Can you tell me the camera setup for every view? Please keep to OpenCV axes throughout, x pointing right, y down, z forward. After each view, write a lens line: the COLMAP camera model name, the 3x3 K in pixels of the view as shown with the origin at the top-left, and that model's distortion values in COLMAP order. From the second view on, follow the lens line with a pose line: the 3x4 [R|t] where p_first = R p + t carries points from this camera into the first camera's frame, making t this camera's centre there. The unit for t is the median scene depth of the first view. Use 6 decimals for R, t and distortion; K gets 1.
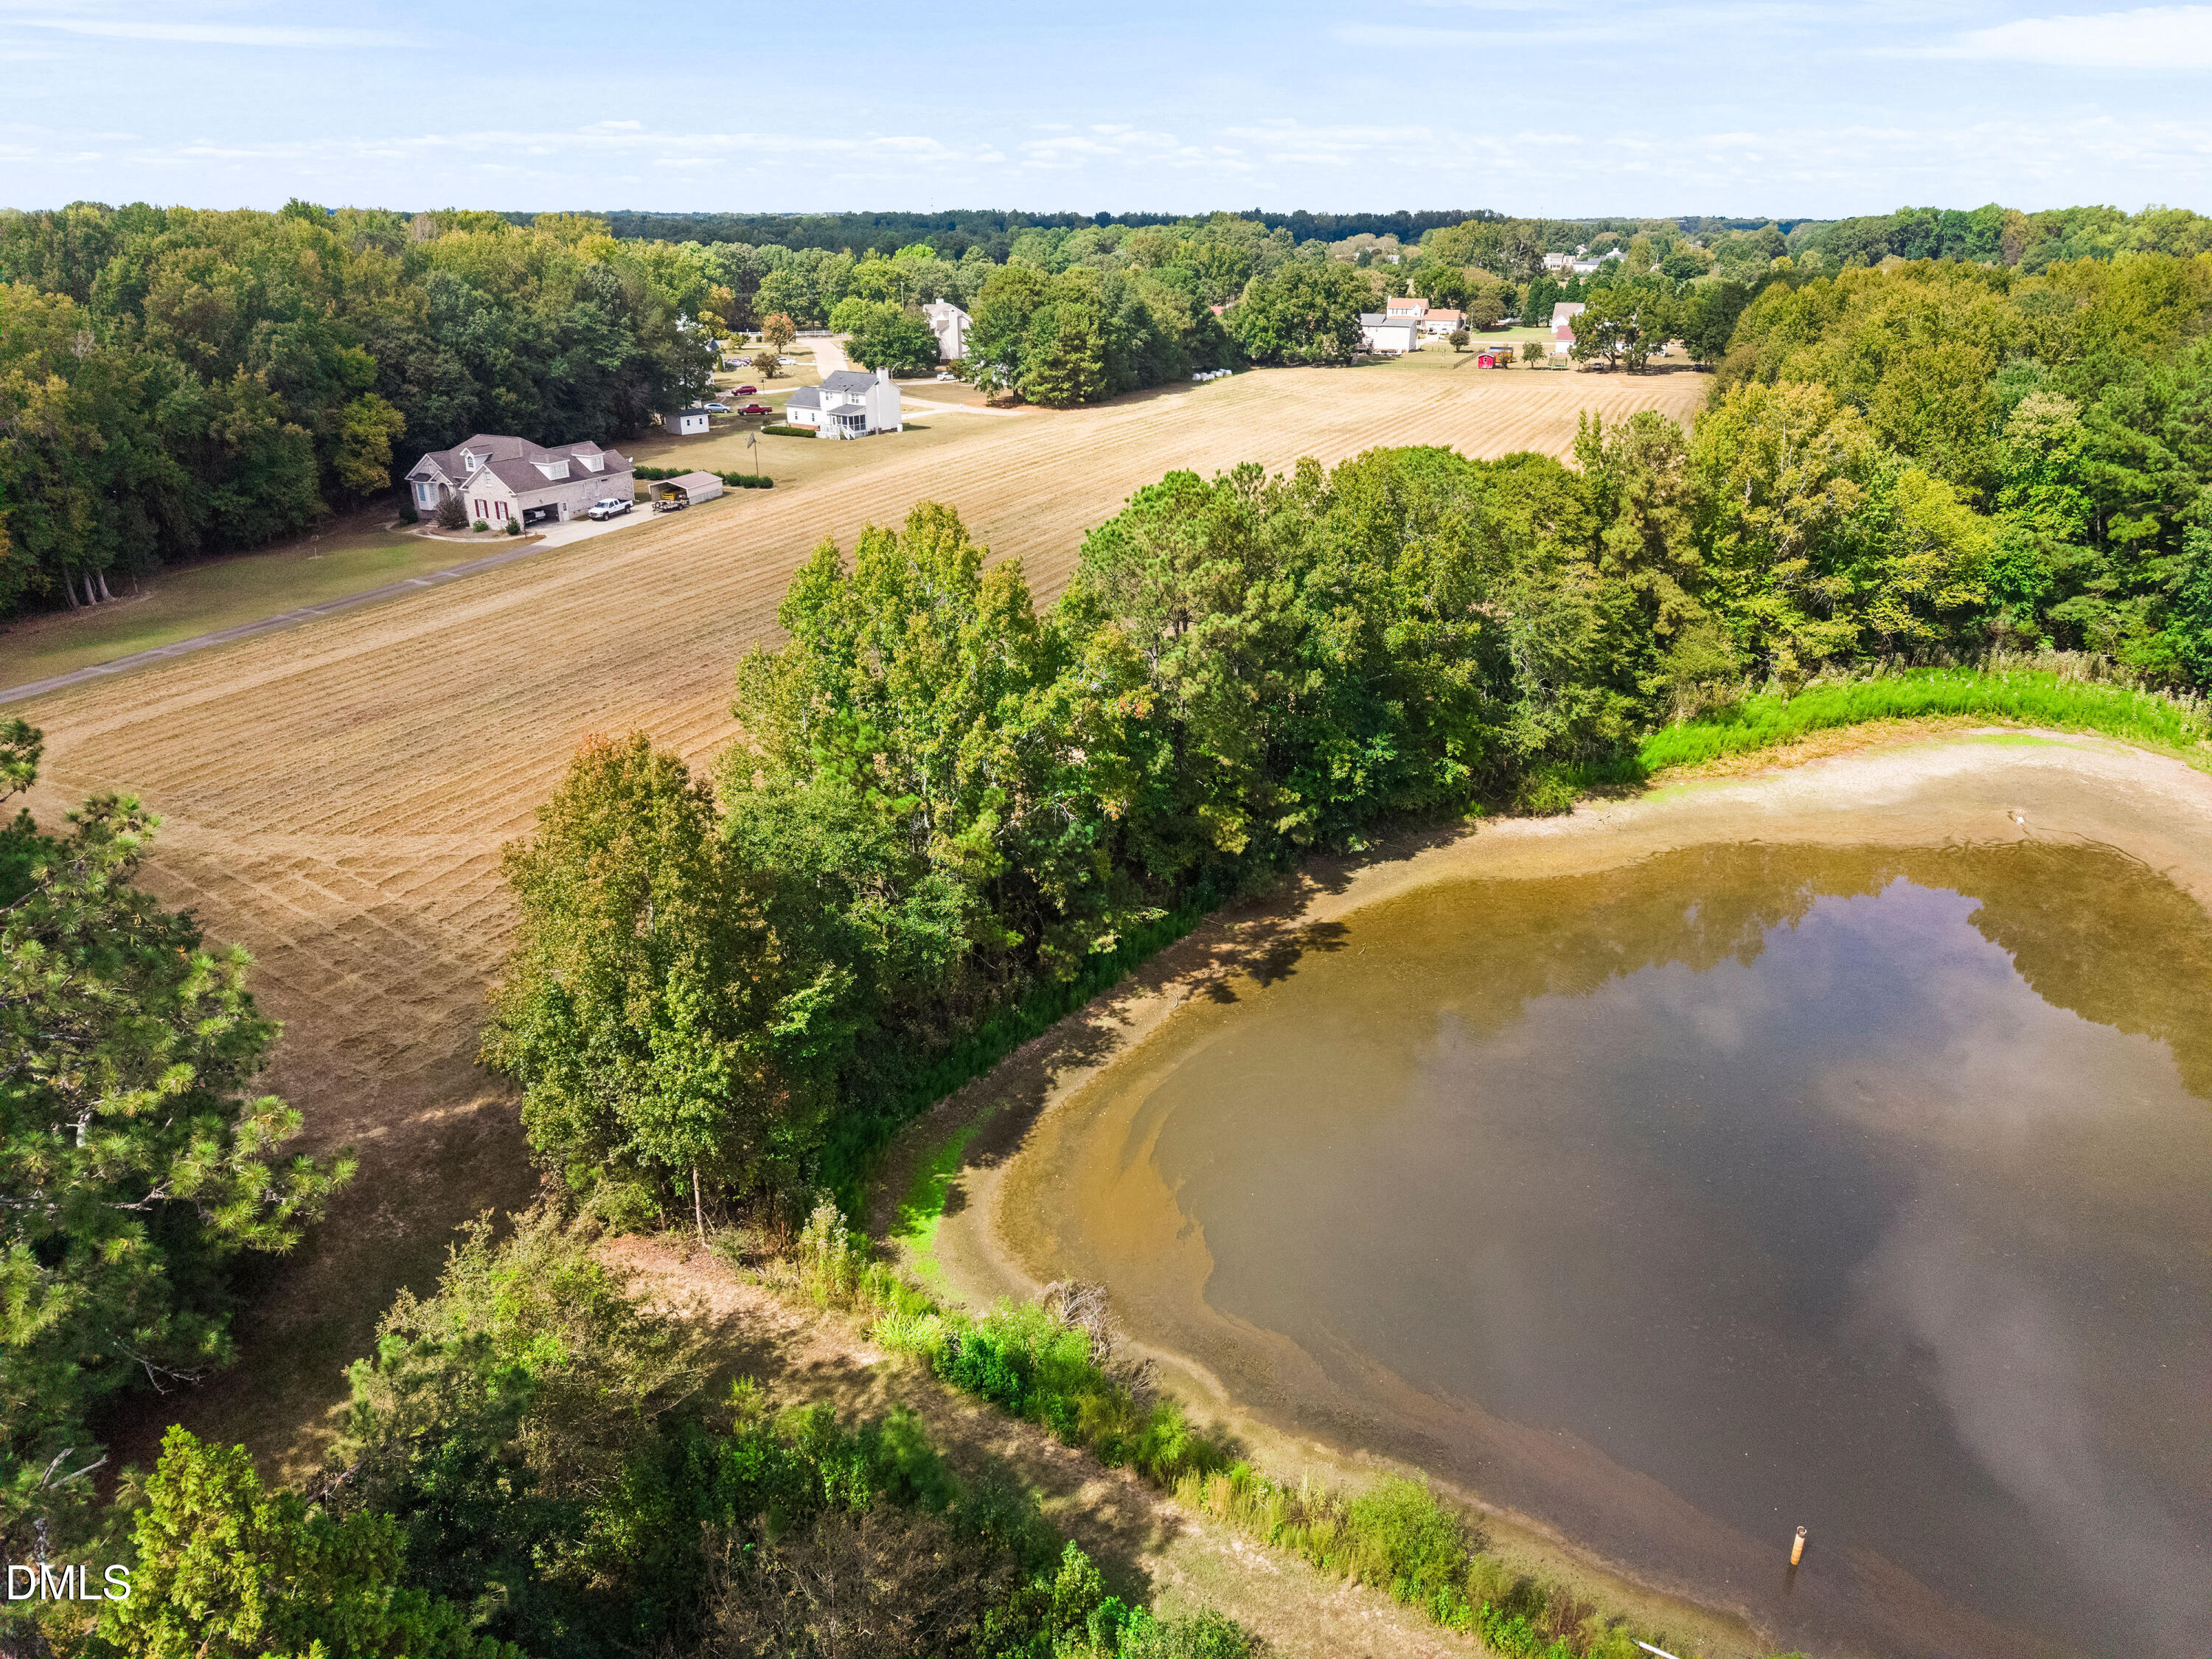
lens RADIAL K [[1493.5, 0, 1102.9], [0, 1493.5, 824.2], [0, 0, 1]] dist [0.030358, -0.029207]
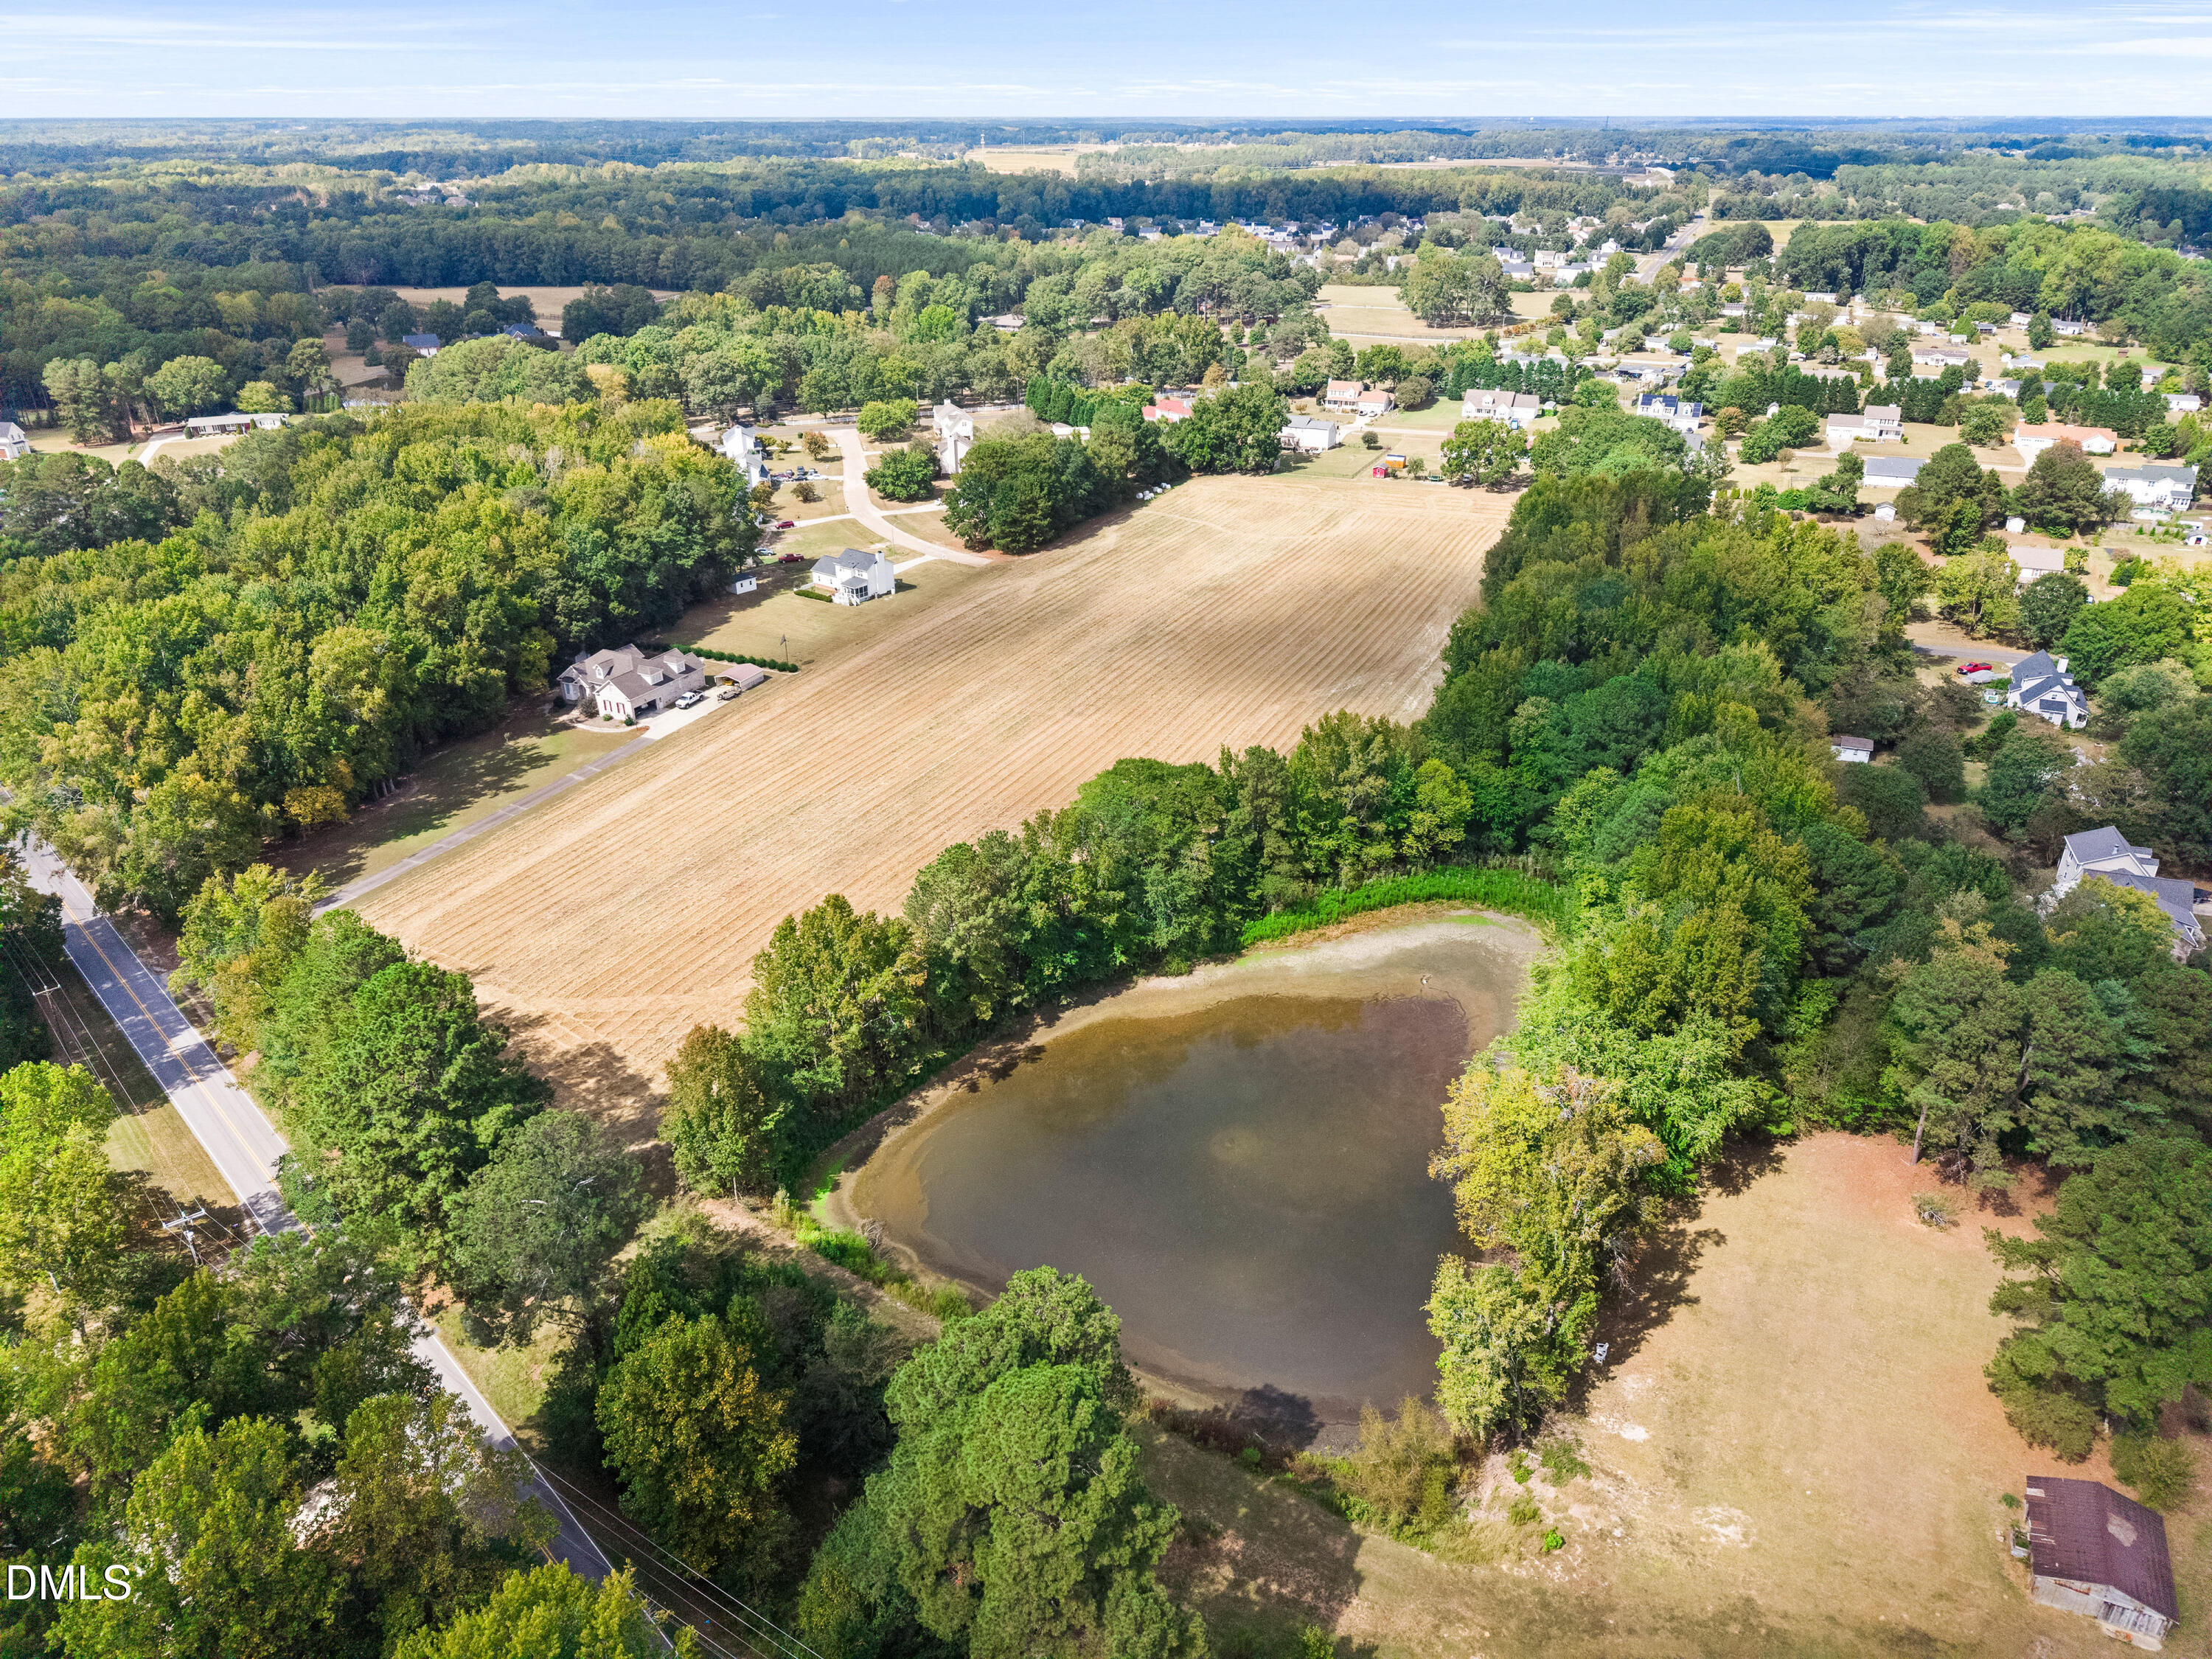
lens RADIAL K [[1493.5, 0, 1116.6], [0, 1493.5, 817.6], [0, 0, 1]] dist [0.030358, -0.029207]
pose [[0.999456, 0.011188, -0.031036, 0.233117], [-0.009346, 0.998223, 0.058858, -0.273609], [0.031639, -0.058536, 0.997784, -0.773094]]
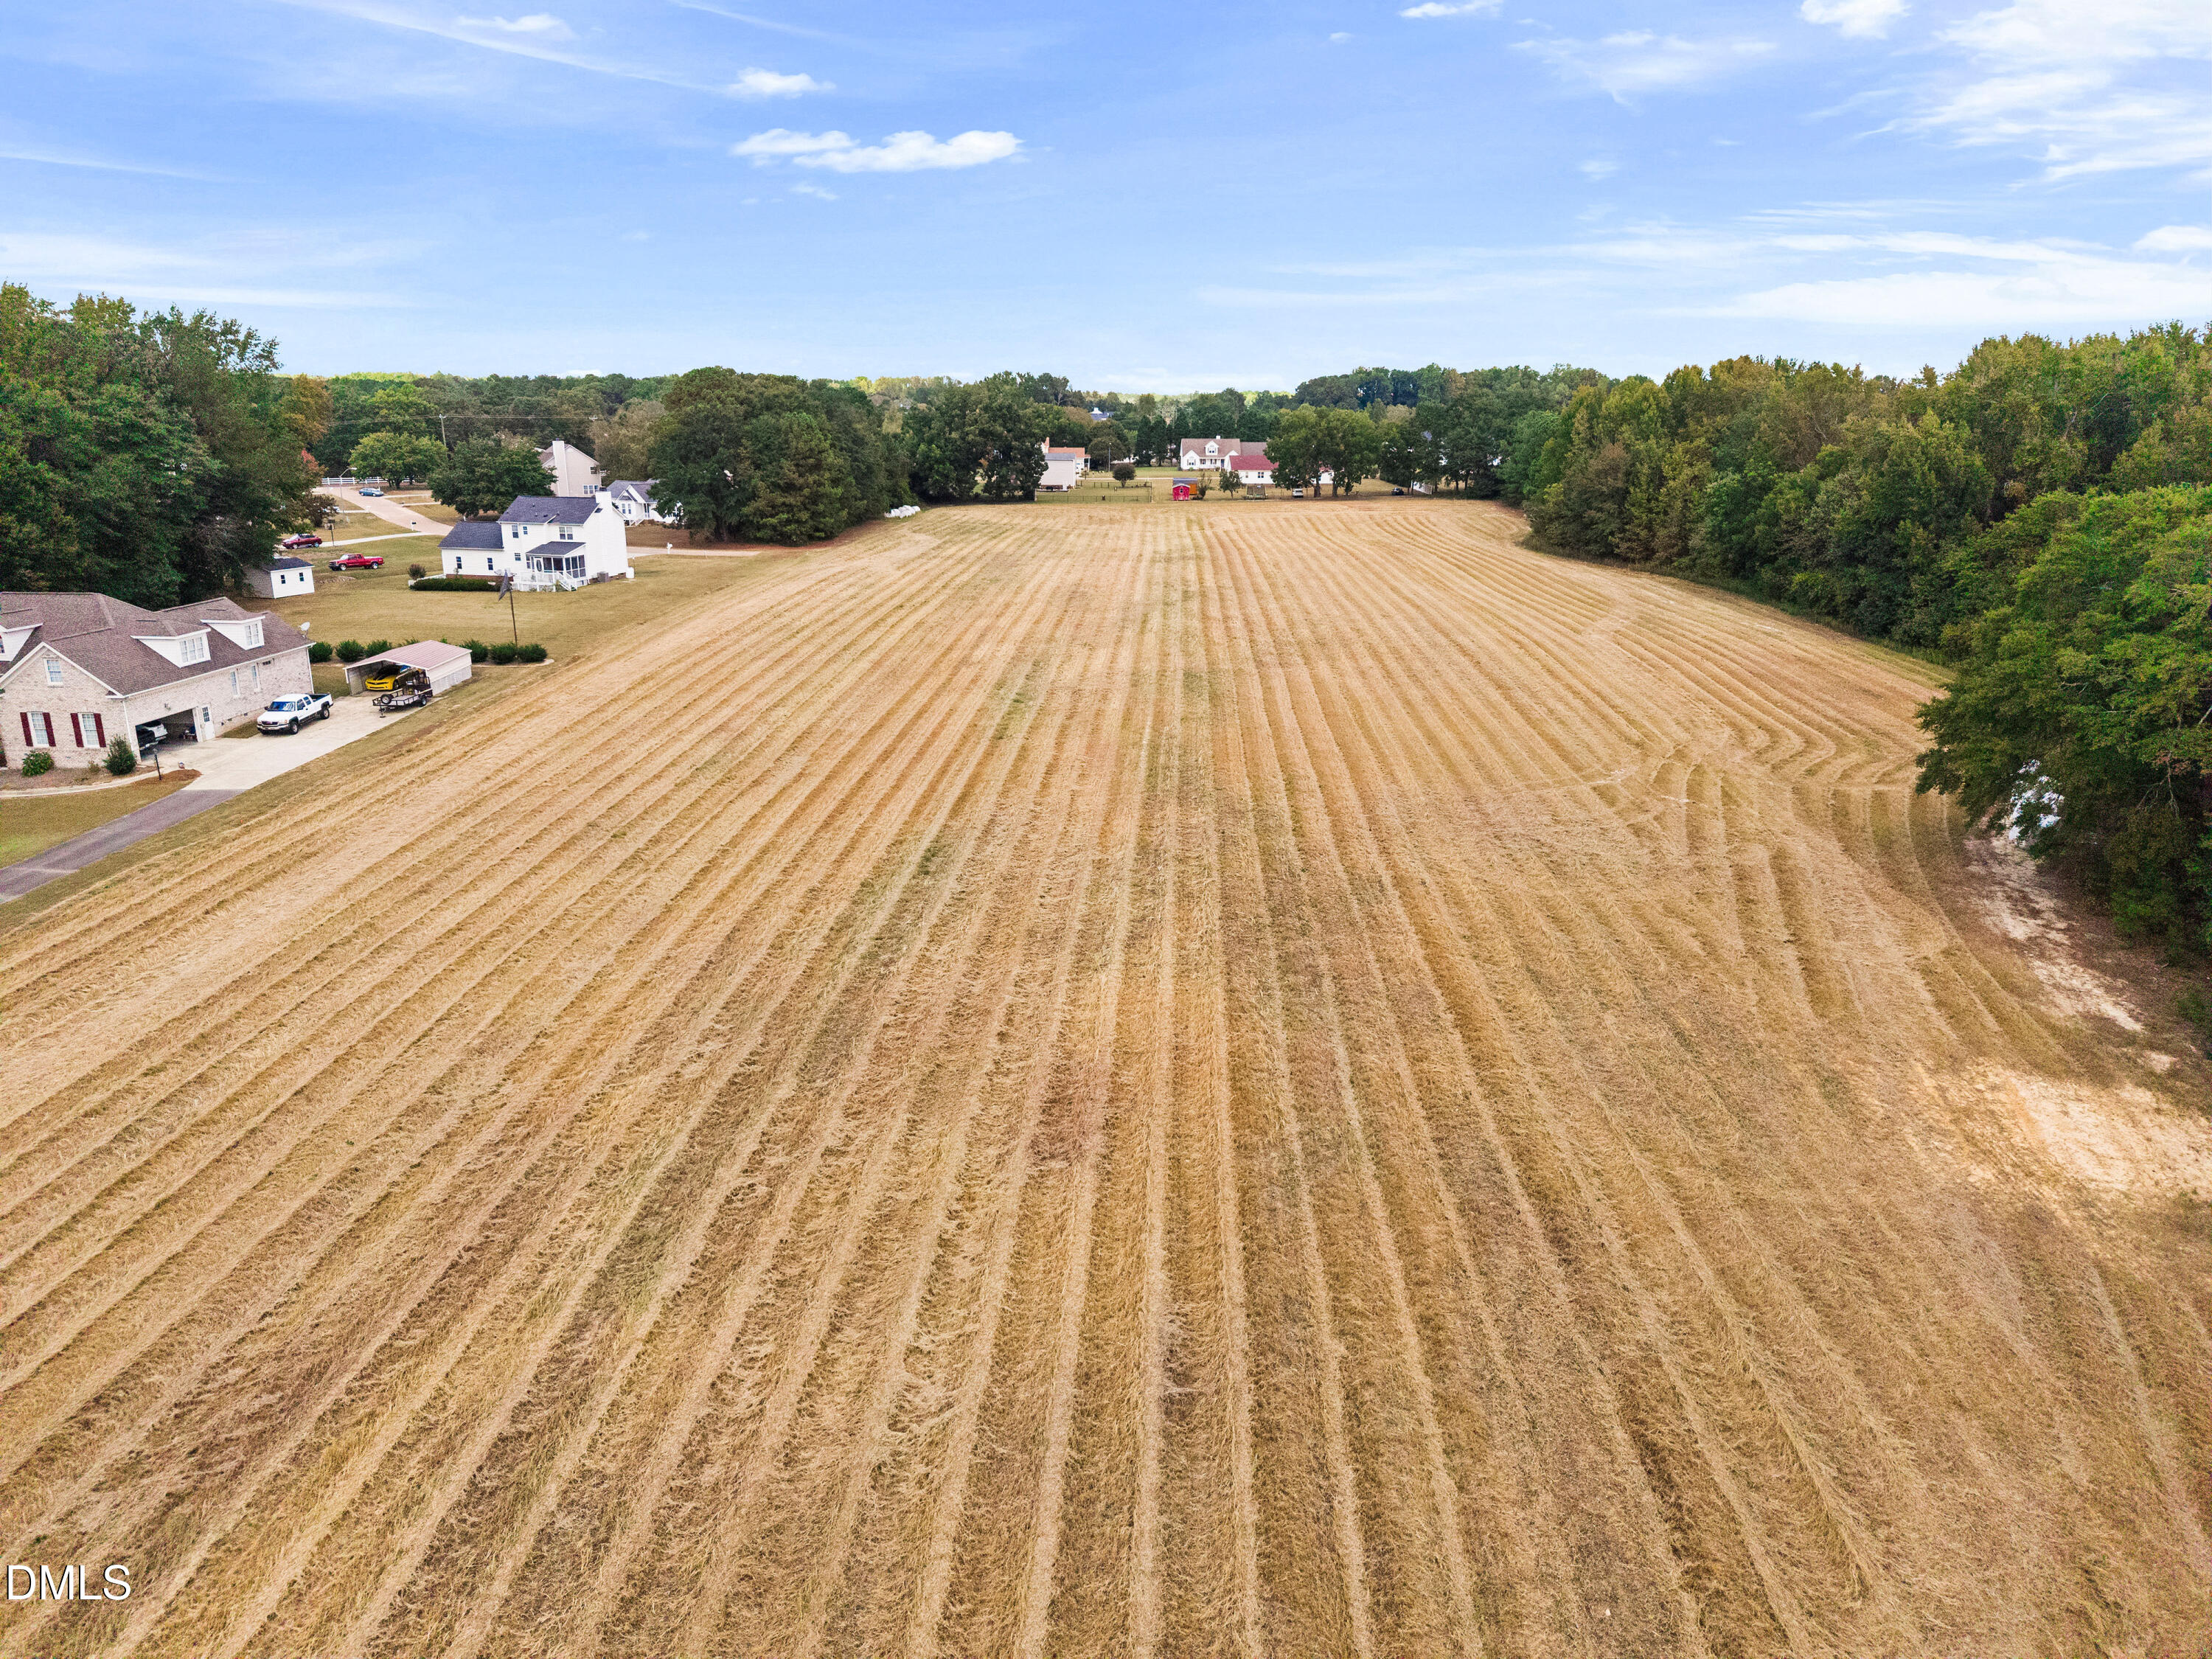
lens RADIAL K [[1493.5, 0, 1110.2], [0, 1493.5, 838.5], [0, 0, 1]] dist [0.030358, -0.029207]
pose [[0.928669, -0.104635, 0.355844, -0.375234], [0.139221, 0.987571, -0.072943, -0.123703], [-0.343789, 0.117281, 0.931694, 0.582329]]
